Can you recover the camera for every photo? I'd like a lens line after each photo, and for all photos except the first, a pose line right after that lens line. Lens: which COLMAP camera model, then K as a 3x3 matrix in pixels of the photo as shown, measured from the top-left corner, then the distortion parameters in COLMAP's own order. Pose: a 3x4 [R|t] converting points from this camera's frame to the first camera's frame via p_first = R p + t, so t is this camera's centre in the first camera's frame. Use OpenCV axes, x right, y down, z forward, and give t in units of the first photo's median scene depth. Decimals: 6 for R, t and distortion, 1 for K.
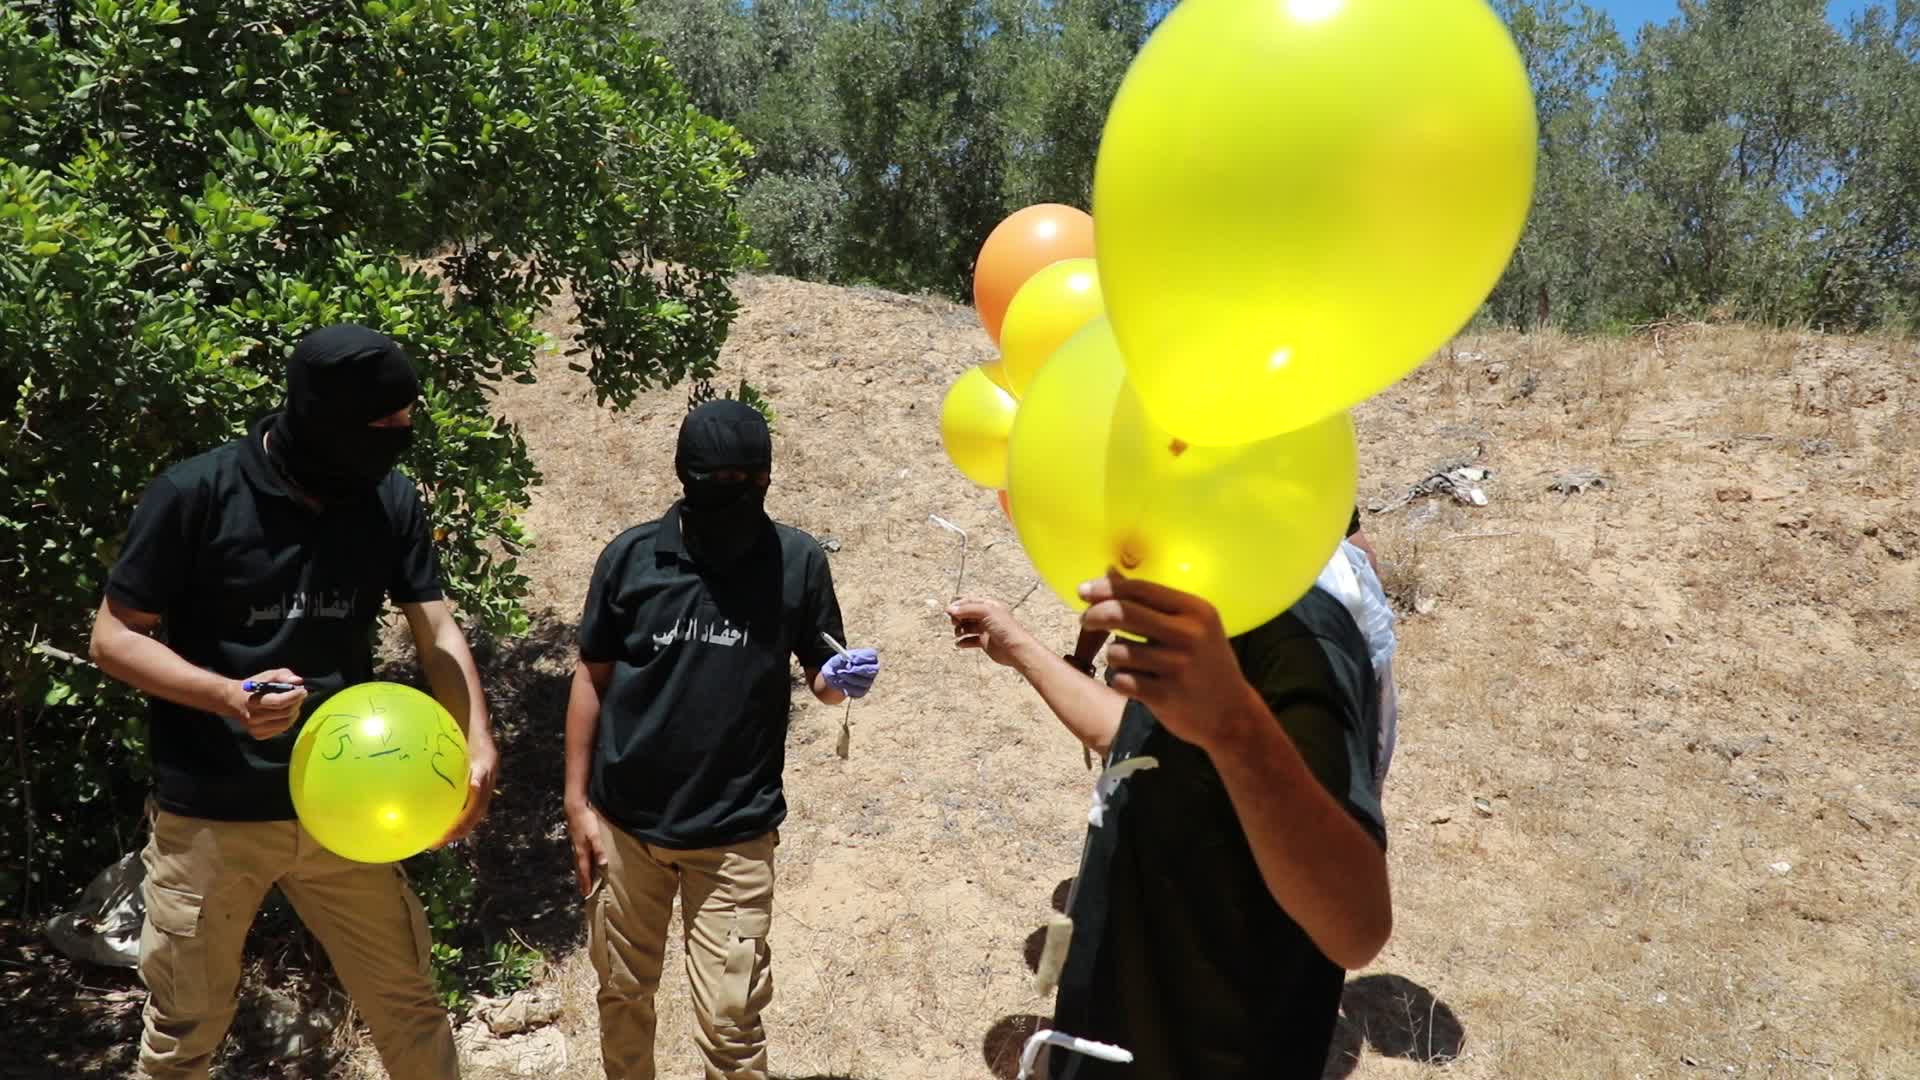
lens RADIAL K [[1336.2, 0, 960.0], [0, 1336.2, 540.0], [0, 0, 1]] dist [-0.063148, 0.036342]
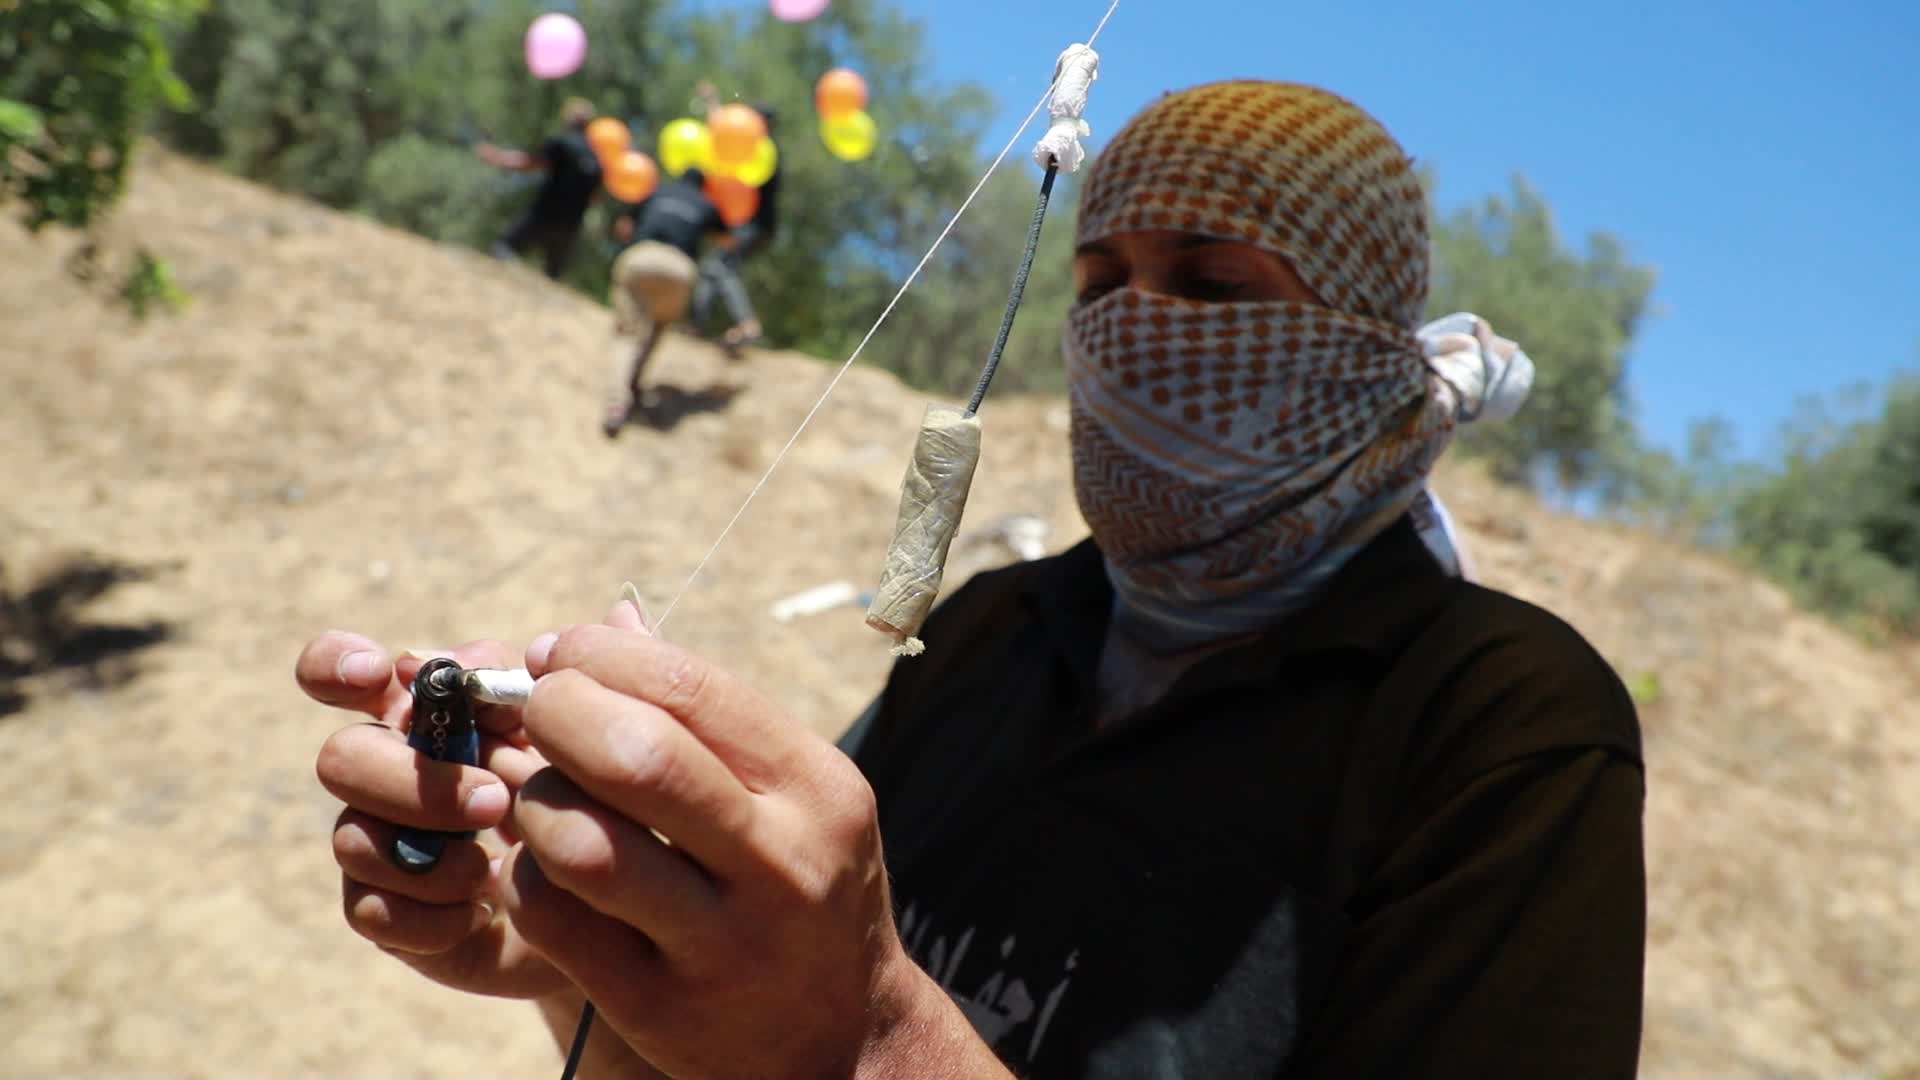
lens RADIAL K [[1330.2, 0, 944.4], [0, 1330.2, 536.2], [0, 0, 1]] dist [-0.060336, 0.027841]
pose [[0.963953, 0.150127, 0.219674, 0.116879], [-0.136020, 0.987624, -0.078081, 0.036207], [-0.228677, 0.045386, 0.972444, 0.107667]]
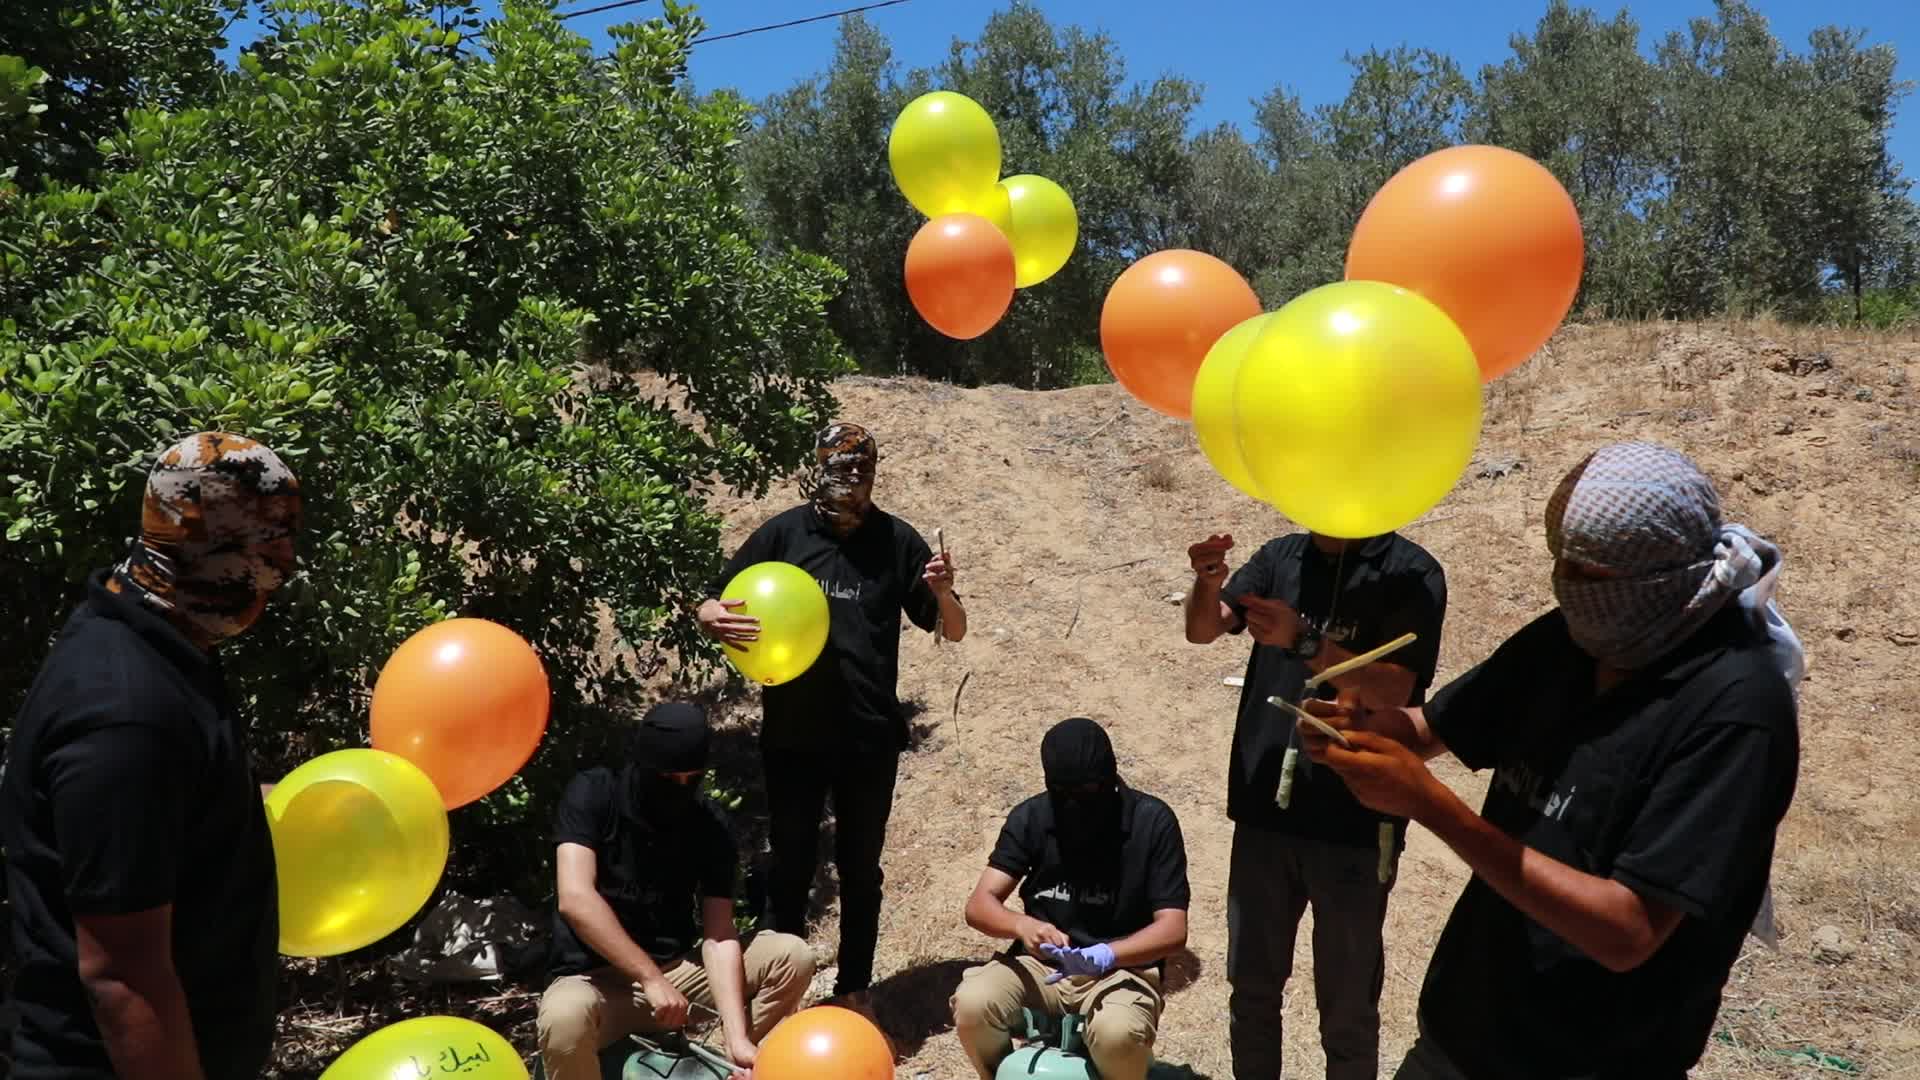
lens RADIAL K [[1336.2, 0, 960.0], [0, 1336.2, 540.0], [0, 0, 1]] dist [-0.063148, 0.036342]
pose [[0.989947, -0.123544, 0.068859, -0.110812], [0.126921, 0.990797, -0.047025, 0.015323], [-0.062416, 0.055292, 0.996517, -0.166932]]
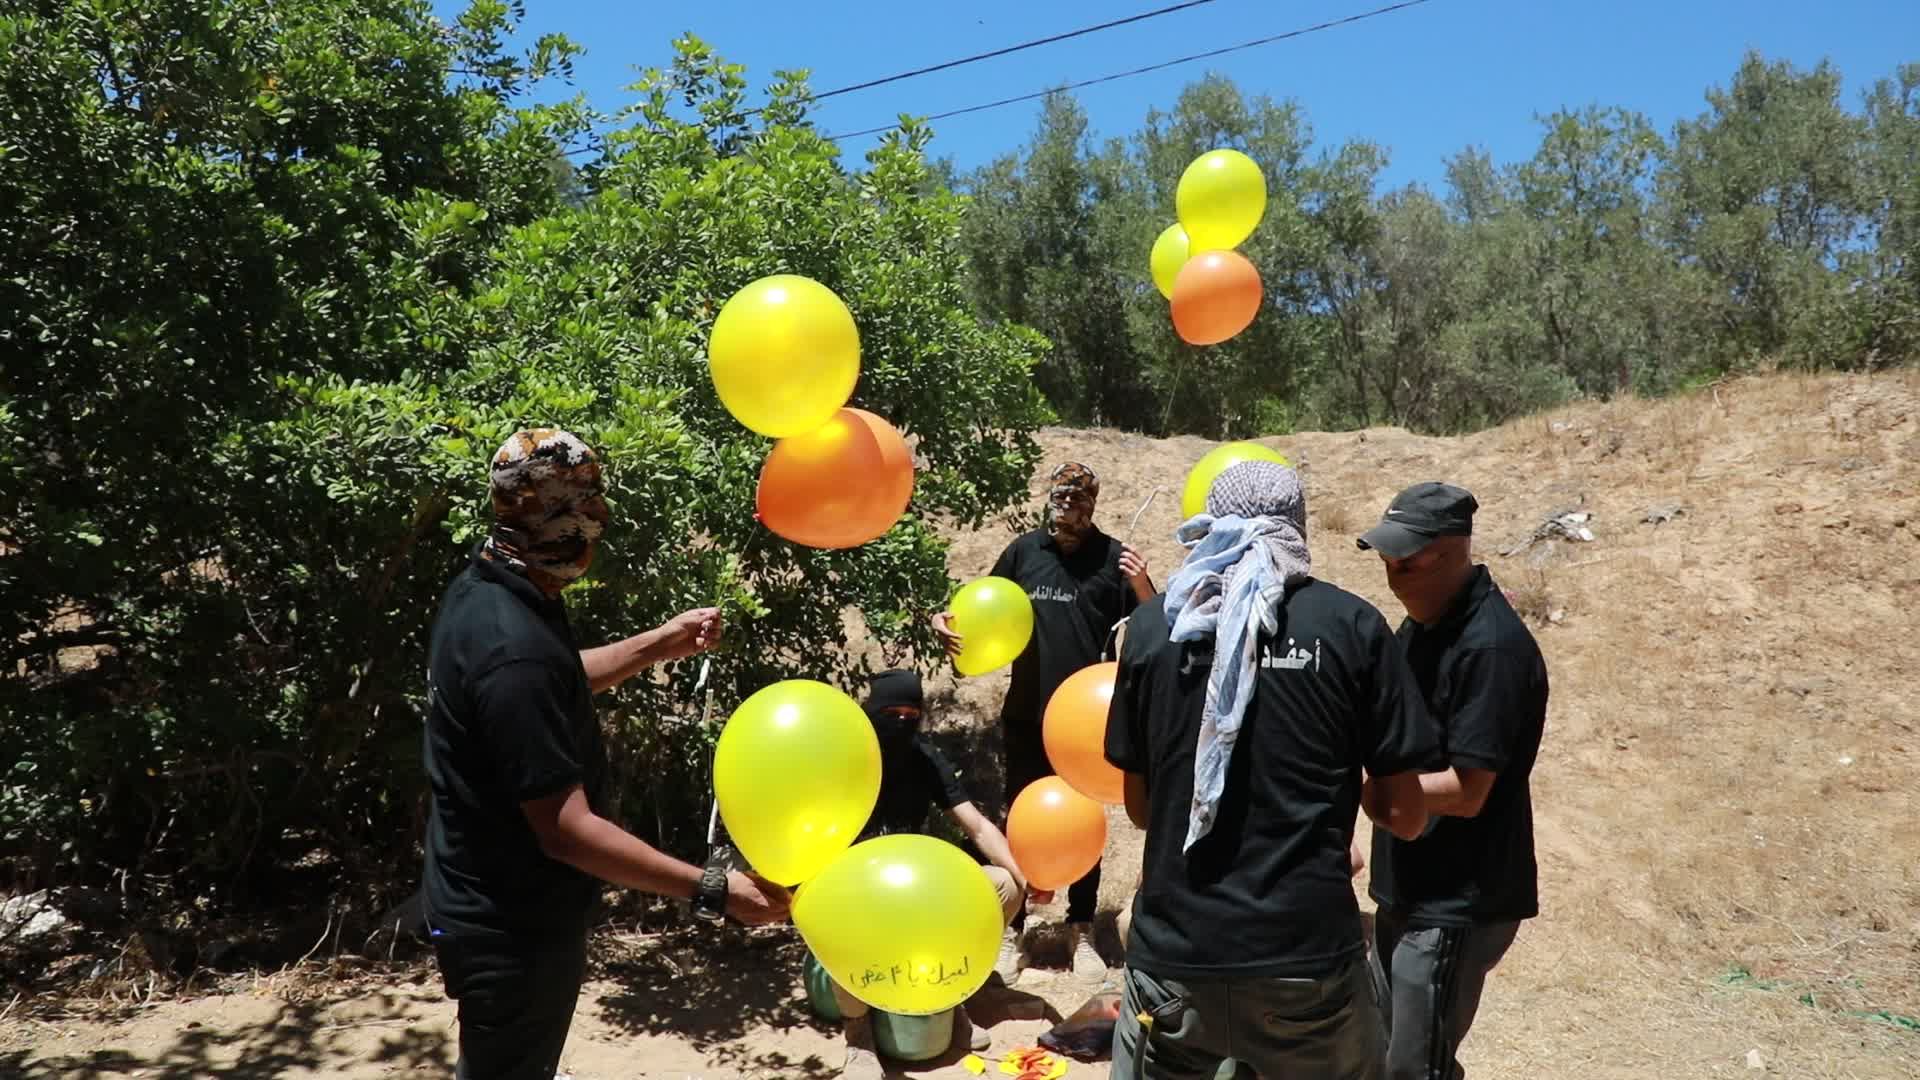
lens RADIAL K [[1330.2, 0, 944.4], [0, 1330.2, 536.2], [0, 0, 1]] dist [-0.060336, 0.027841]
pose [[0.990796, -0.108902, -0.080391, -0.118611], [0.100229, 0.989407, -0.105014, 0.039982], [0.090976, 0.095990, 0.991216, -0.308097]]
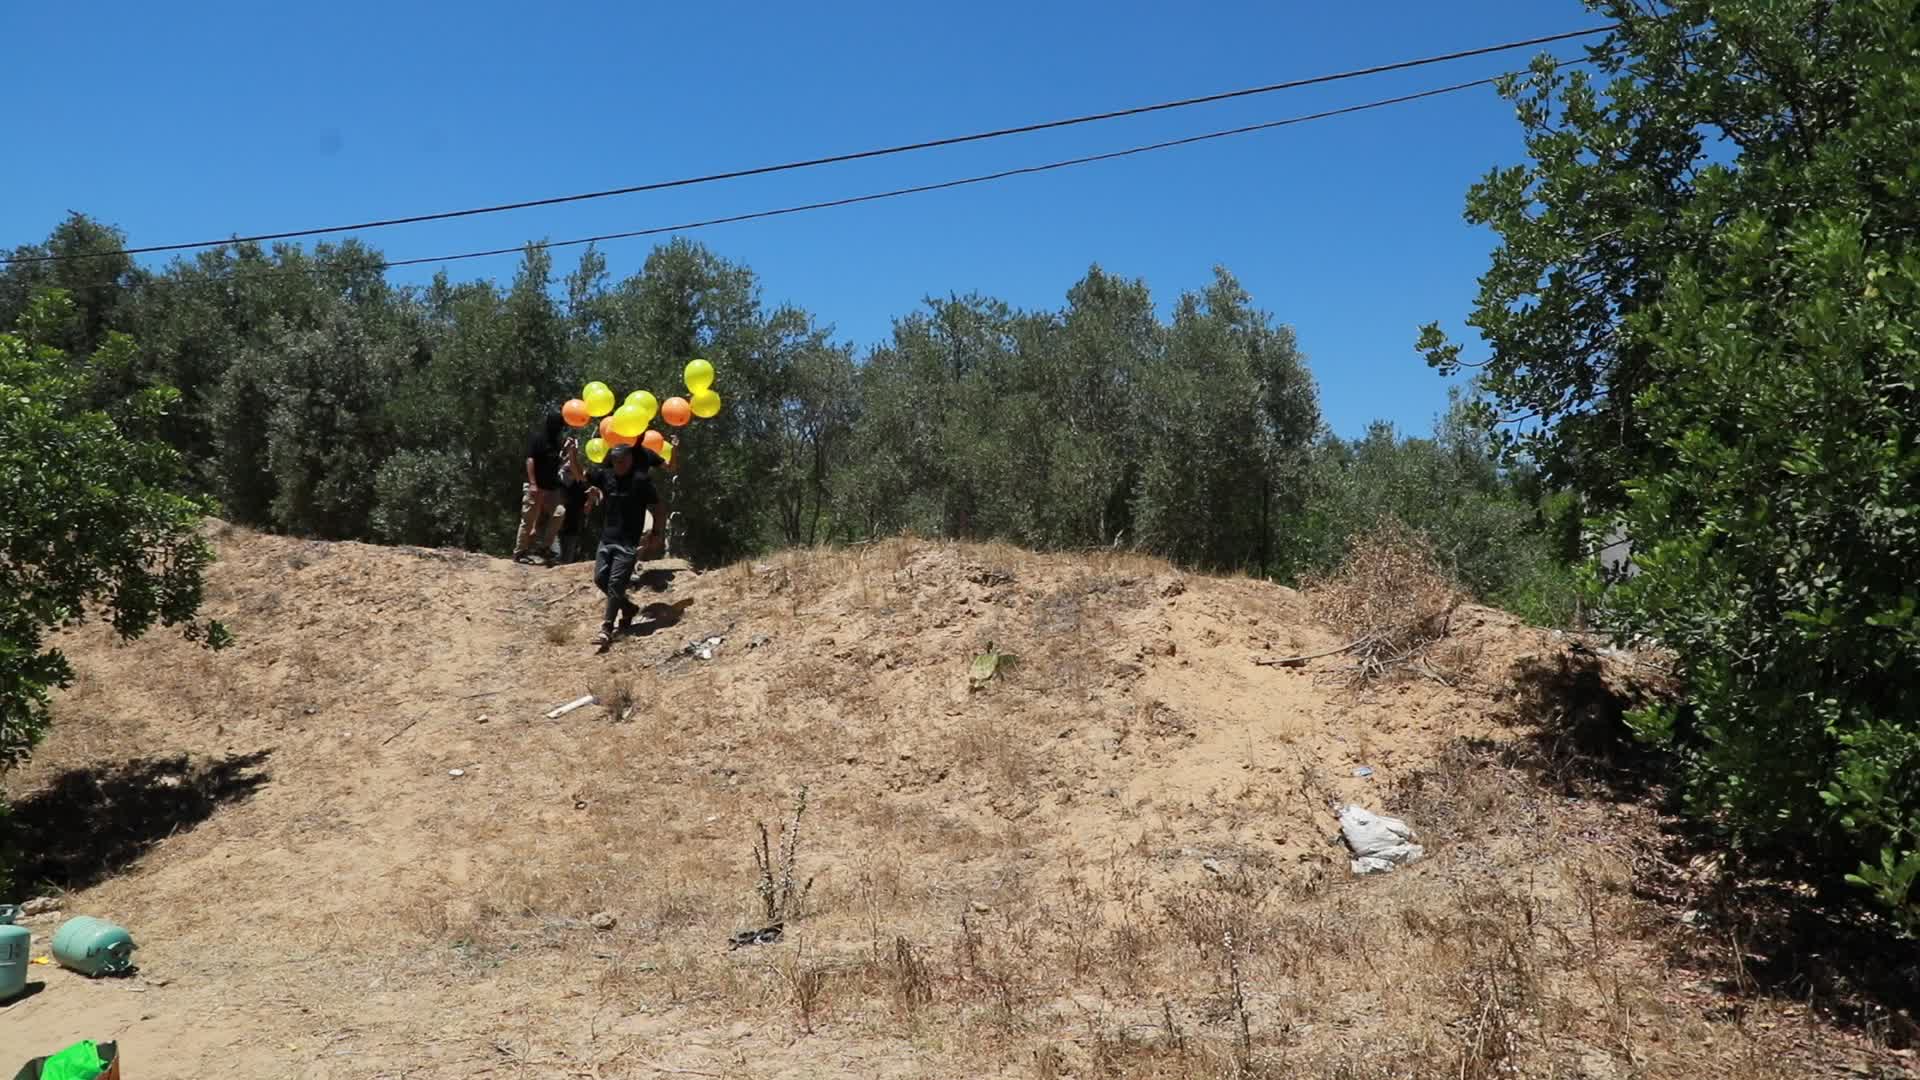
lens RADIAL K [[1336.2, 0, 960.0], [0, 1336.2, 540.0], [0, 0, 1]] dist [-0.063148, 0.036342]
pose [[0.988181, -0.064575, 0.139029, 0.482609], [0.084634, 0.986012, -0.143585, 0.096276], [-0.127813, 0.153654, 0.979824, -0.747652]]
